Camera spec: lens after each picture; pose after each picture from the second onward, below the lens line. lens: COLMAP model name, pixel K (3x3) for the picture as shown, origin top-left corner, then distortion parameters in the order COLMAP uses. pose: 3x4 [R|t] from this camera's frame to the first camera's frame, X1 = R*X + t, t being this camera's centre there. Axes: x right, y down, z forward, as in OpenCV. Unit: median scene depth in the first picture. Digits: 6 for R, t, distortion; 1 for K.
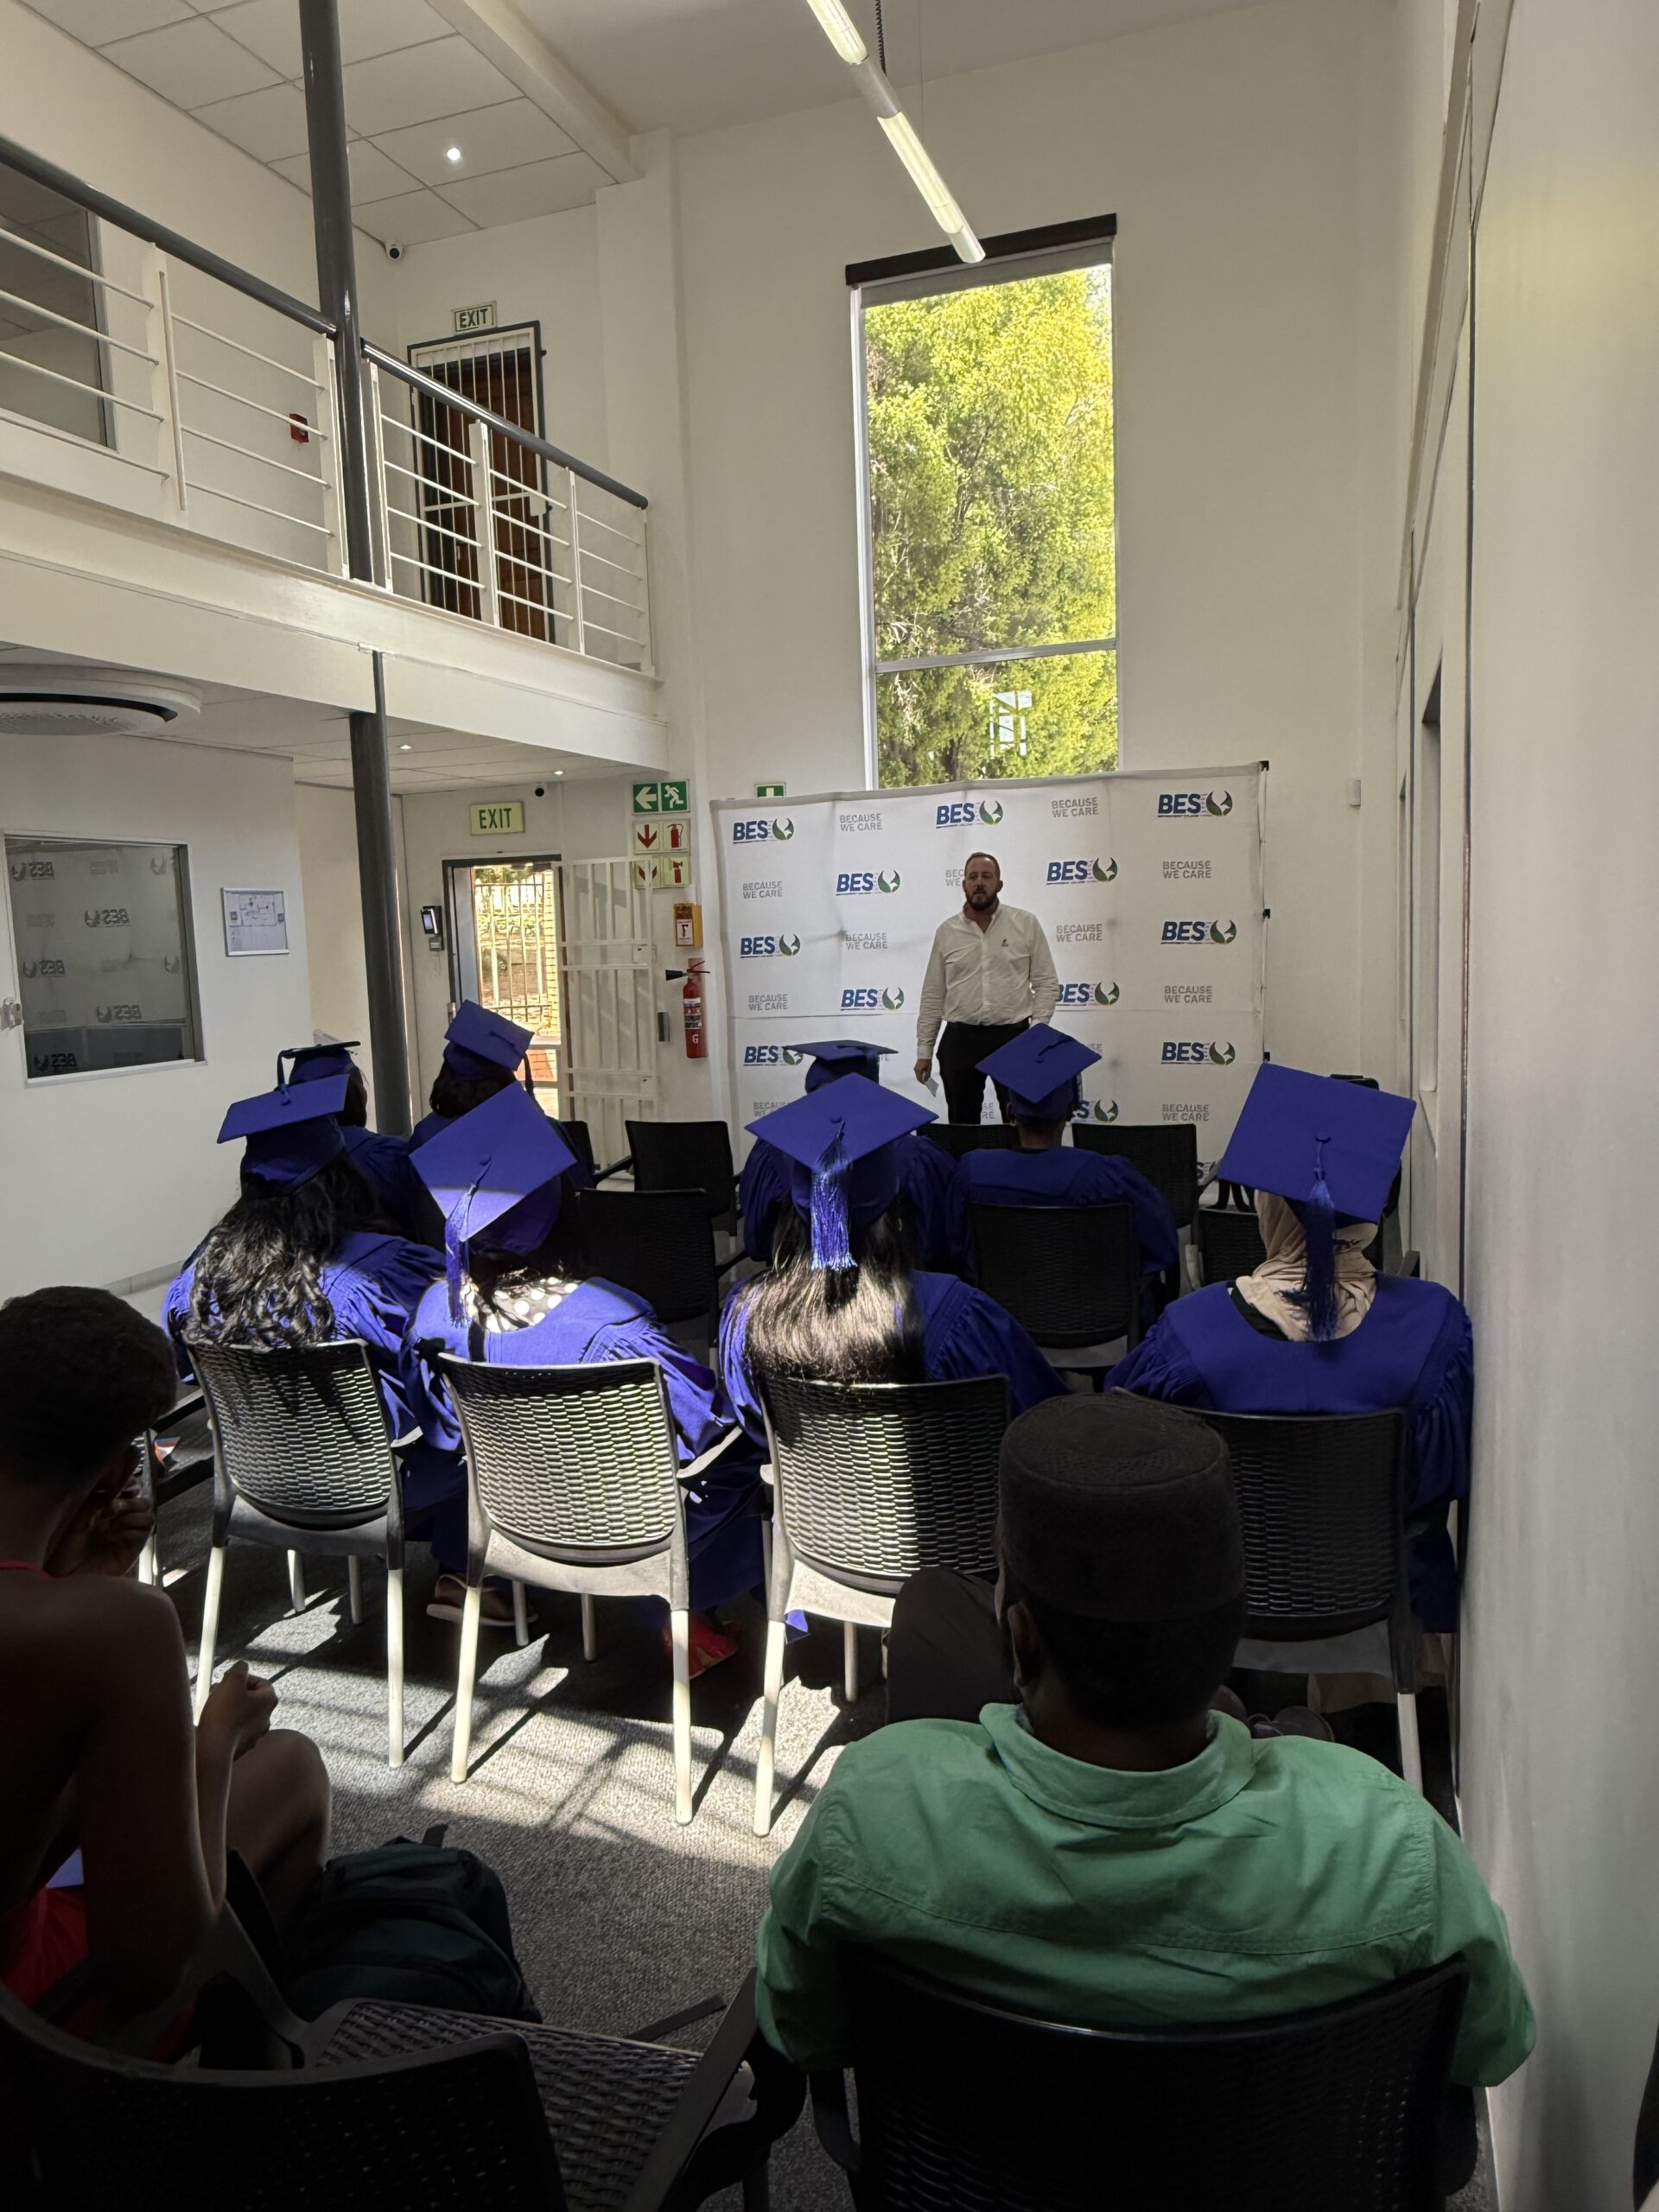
lens RADIAL K [[1508.7, 0, 825.7], [0, 1508.7, 1098.6], [0, 0, 1]] dist [0.005689, 0.000244]
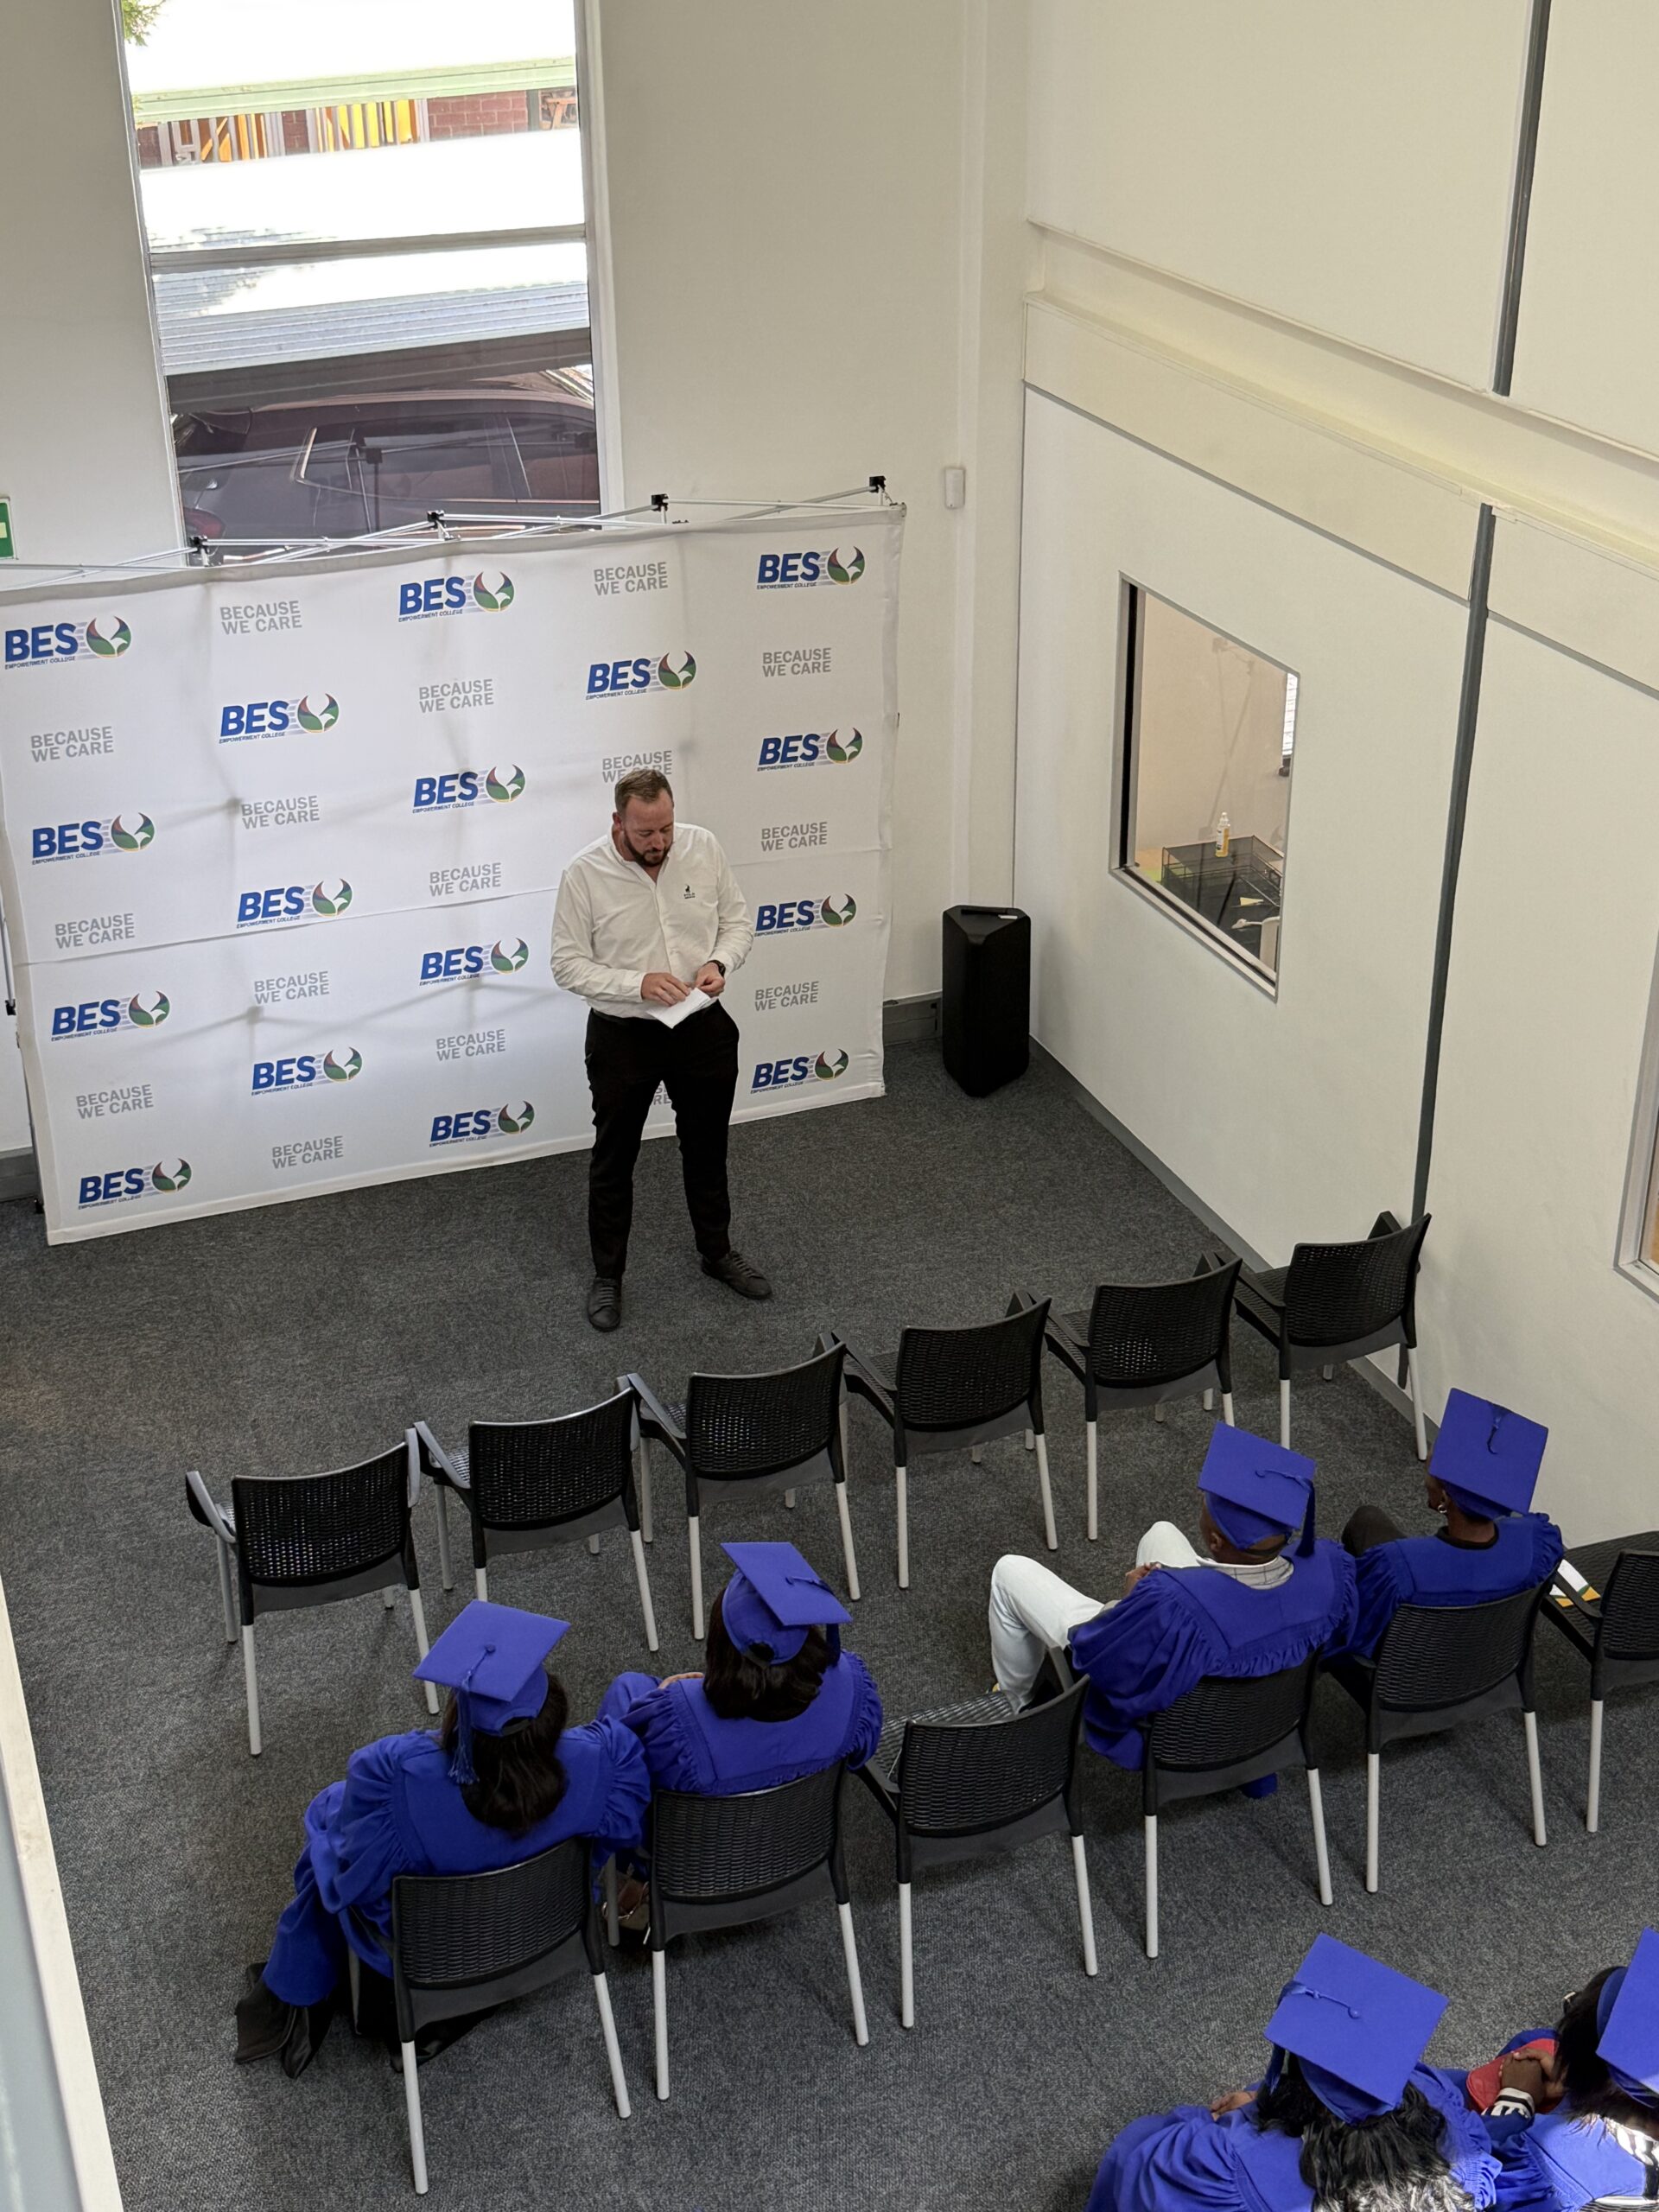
lens RADIAL K [[2868.1, 0, 837.9], [0, 2868.1, 1119.1], [0, 0, 1]] dist [0.186980, -0.350001]
pose [[0.753682, -0.271309, 0.598627, -0.537283], [0.051147, 0.932271, 0.358128, -0.402935], [-0.655246, -0.239296, 0.716513, 0.040084]]
